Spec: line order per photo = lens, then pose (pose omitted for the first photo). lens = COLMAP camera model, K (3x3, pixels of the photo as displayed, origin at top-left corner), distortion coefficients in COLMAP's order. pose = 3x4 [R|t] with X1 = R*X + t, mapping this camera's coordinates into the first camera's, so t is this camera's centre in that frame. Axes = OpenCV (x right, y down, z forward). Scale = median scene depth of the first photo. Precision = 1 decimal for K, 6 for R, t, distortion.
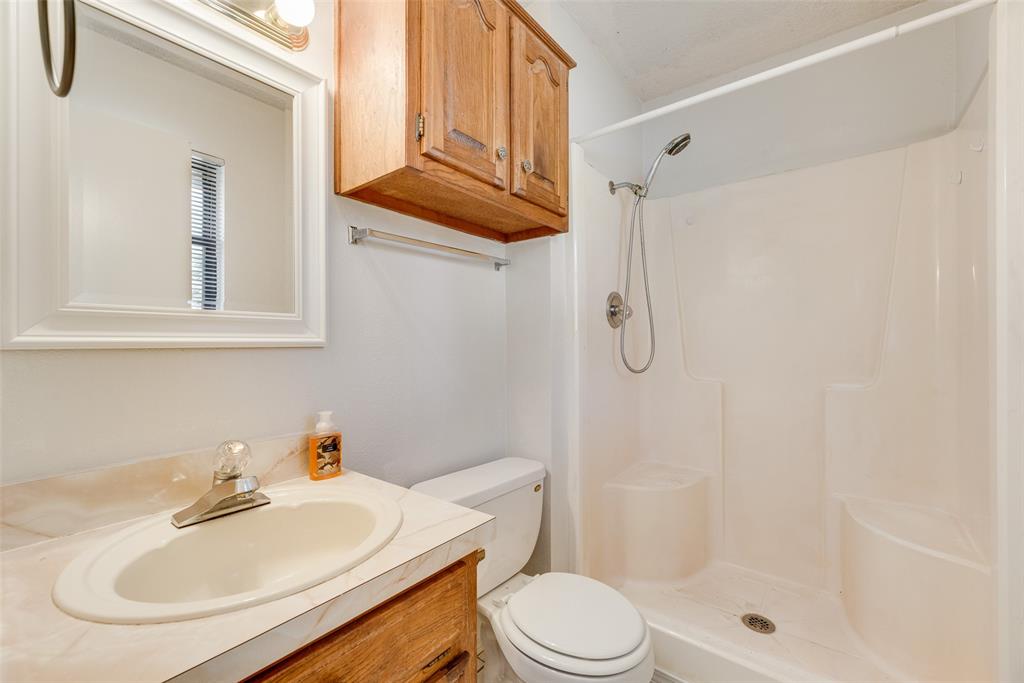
lens RADIAL K [[419.4, 0, 508.2], [0, 419.4, 344.4], [0, 0, 1]] dist [0.000504, -0.000253]
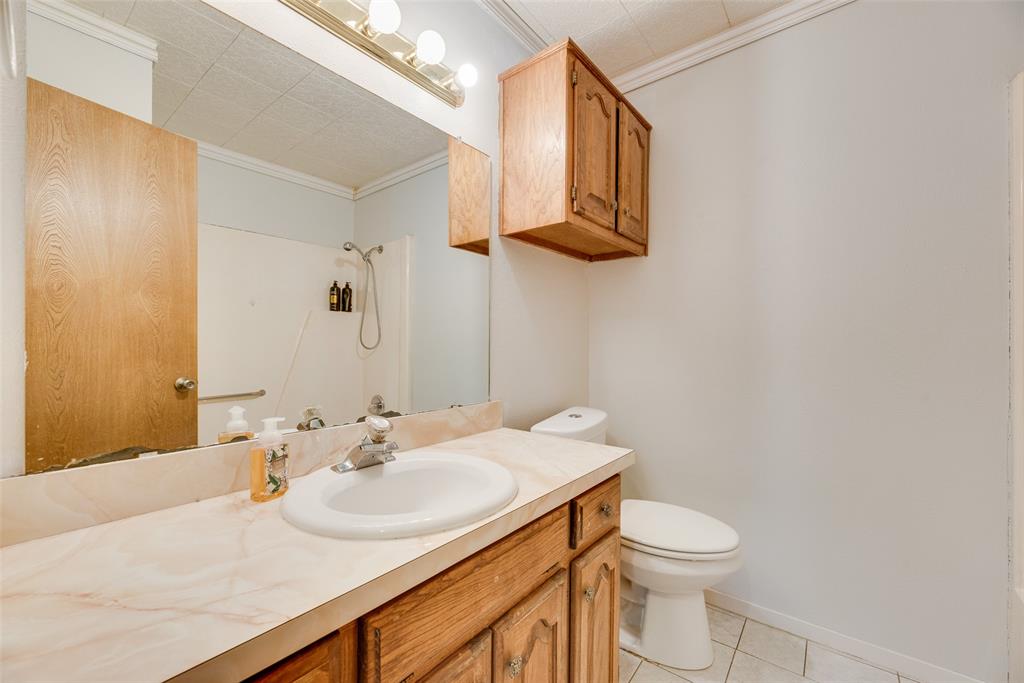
lens RADIAL K [[419.4, 0, 515.4], [0, 419.4, 340.1], [0, 0, 1]] dist [0.000504, -0.000253]
pose [[0.999743, 0.015108, -0.016931, -0.278189], [-0.015290, 0.999826, -0.010649, 0.013162], [0.016767, 0.010905, 0.999800, -0.355514]]
